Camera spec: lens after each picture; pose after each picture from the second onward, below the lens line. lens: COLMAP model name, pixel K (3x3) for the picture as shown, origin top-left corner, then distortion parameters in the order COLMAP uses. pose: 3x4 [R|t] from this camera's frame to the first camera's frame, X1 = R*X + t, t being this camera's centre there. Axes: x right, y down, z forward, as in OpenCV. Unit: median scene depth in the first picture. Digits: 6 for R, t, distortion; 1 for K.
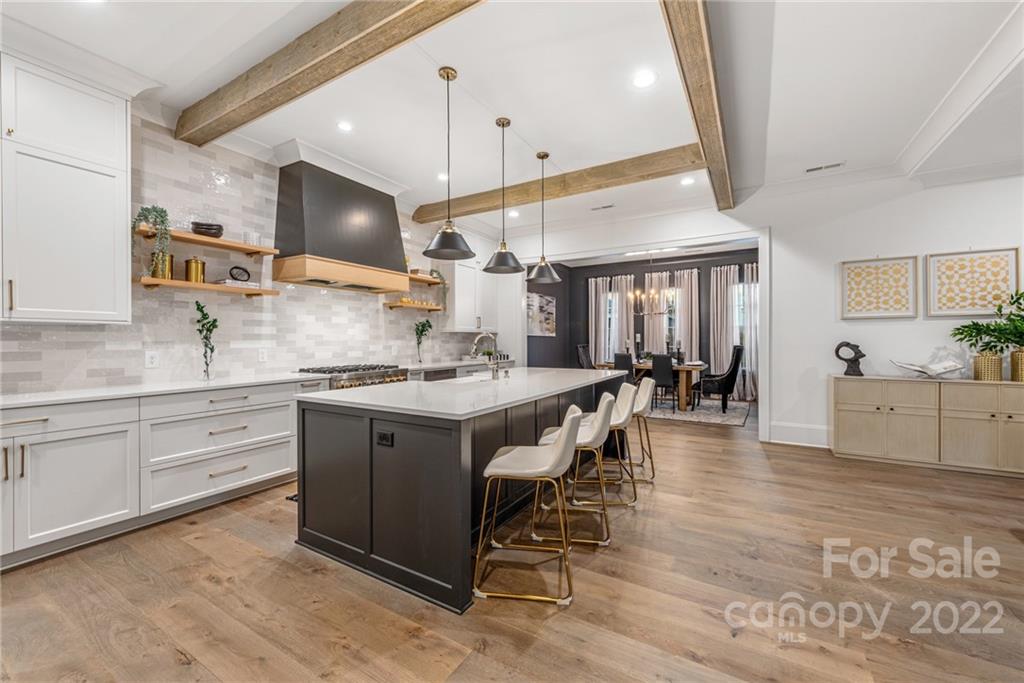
lens RADIAL K [[401.8, 0, 517.6], [0, 401.8, 341.0], [0, 0, 1]] dist [-0.000688, -0.000295]
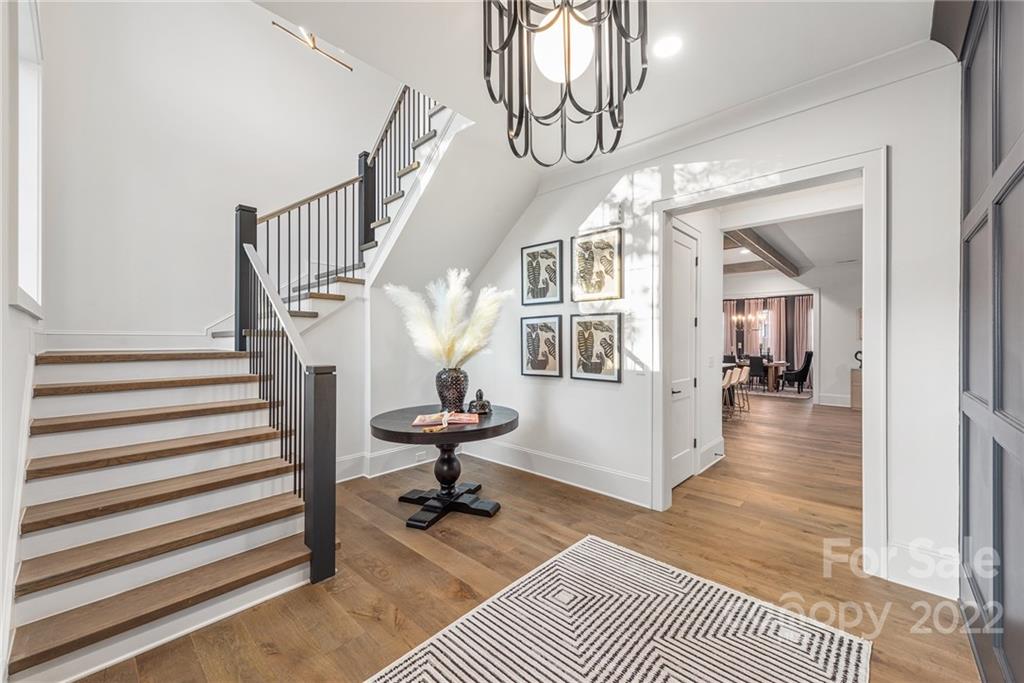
lens RADIAL K [[401.8, 0, 506.2], [0, 401.8, 339.8], [0, 0, 1]] dist [-0.000688, -0.000295]
pose [[0.975250, 0.009192, -0.220913, -0.244264], [-0.010191, 0.999942, -0.003383, -0.015540], [0.220869, 0.005551, 0.975288, -0.736845]]
